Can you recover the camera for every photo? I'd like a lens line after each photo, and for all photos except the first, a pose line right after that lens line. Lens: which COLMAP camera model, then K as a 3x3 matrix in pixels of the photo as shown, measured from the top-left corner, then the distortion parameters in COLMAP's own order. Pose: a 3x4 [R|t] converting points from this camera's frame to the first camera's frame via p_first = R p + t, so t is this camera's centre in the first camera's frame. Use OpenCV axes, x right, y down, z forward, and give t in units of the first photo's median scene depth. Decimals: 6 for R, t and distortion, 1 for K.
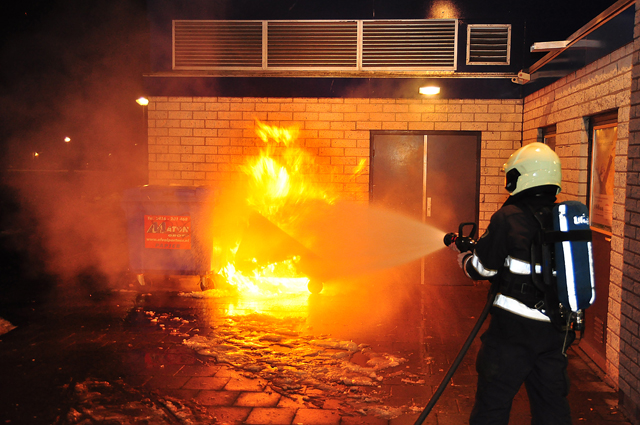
lens RADIAL K [[690.3, 0, 320.0], [0, 690.3, 212.5], [0, 0, 1]] dist [0.014117, -0.011188]
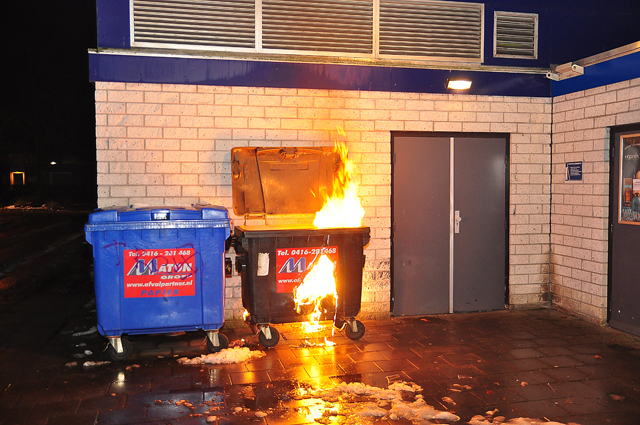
lens RADIAL K [[620.2, 0, 320.0], [0, 620.2, 212.5], [0, 0, 1]] dist [-0.015576, 0.022636]
pose [[0.943669, -0.033608, 0.329179, -0.259993], [0.040139, 0.999109, -0.013062, -0.016741], [-0.328446, 0.025539, 0.944177, 0.343090]]
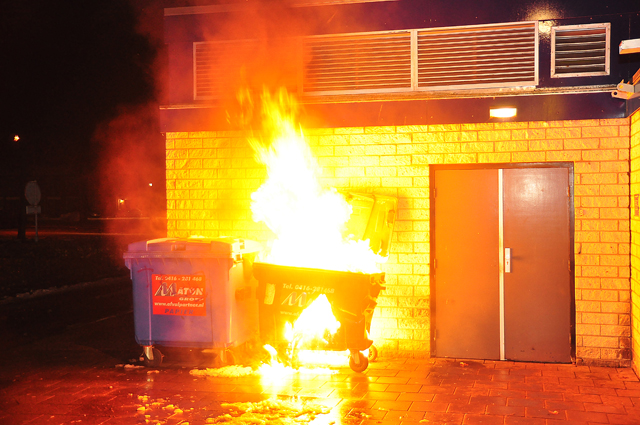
lens RADIAL K [[780.1, 0, 320.0], [0, 780.1, 212.5], [0, 0, 1]] dist [0.056900, 0.043906]
pose [[0.988689, -0.020296, -0.148598, 0.082832], [0.011261, 0.998050, -0.061394, -0.010248], [0.149554, 0.059026, 0.986990, 0.093834]]
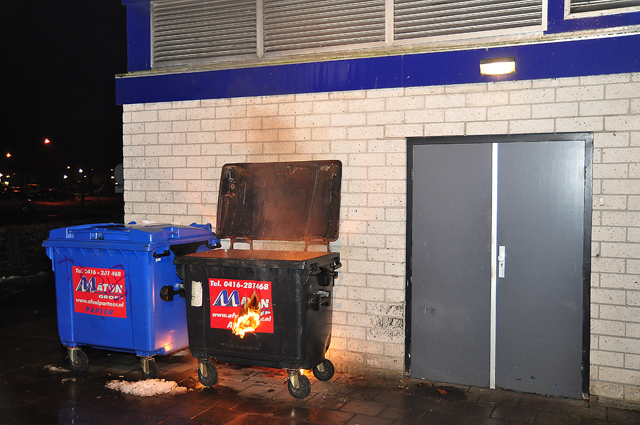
lens RADIAL K [[620.2, 0, 320.0], [0, 620.2, 212.5], [0, 0, 1]] dist [-0.015576, 0.022636]
pose [[0.950484, 0.001363, -0.310771, 0.179526], [-0.010887, 0.999523, -0.028916, -0.034447], [0.310583, 0.030868, 0.950045, 0.449785]]
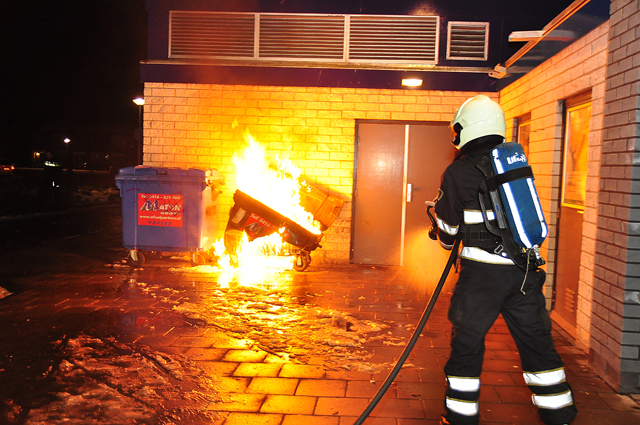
lens RADIAL K [[644.9, 0, 320.0], [0, 644.9, 212.5], [0, 0, 1]] dist [-0.005993, 0.008892]
pose [[0.999476, 0.019784, 0.025614, -0.003601], [-0.019654, 0.999793, -0.005314, 0.031135], [-0.025714, 0.004808, 0.999658, 0.015552]]
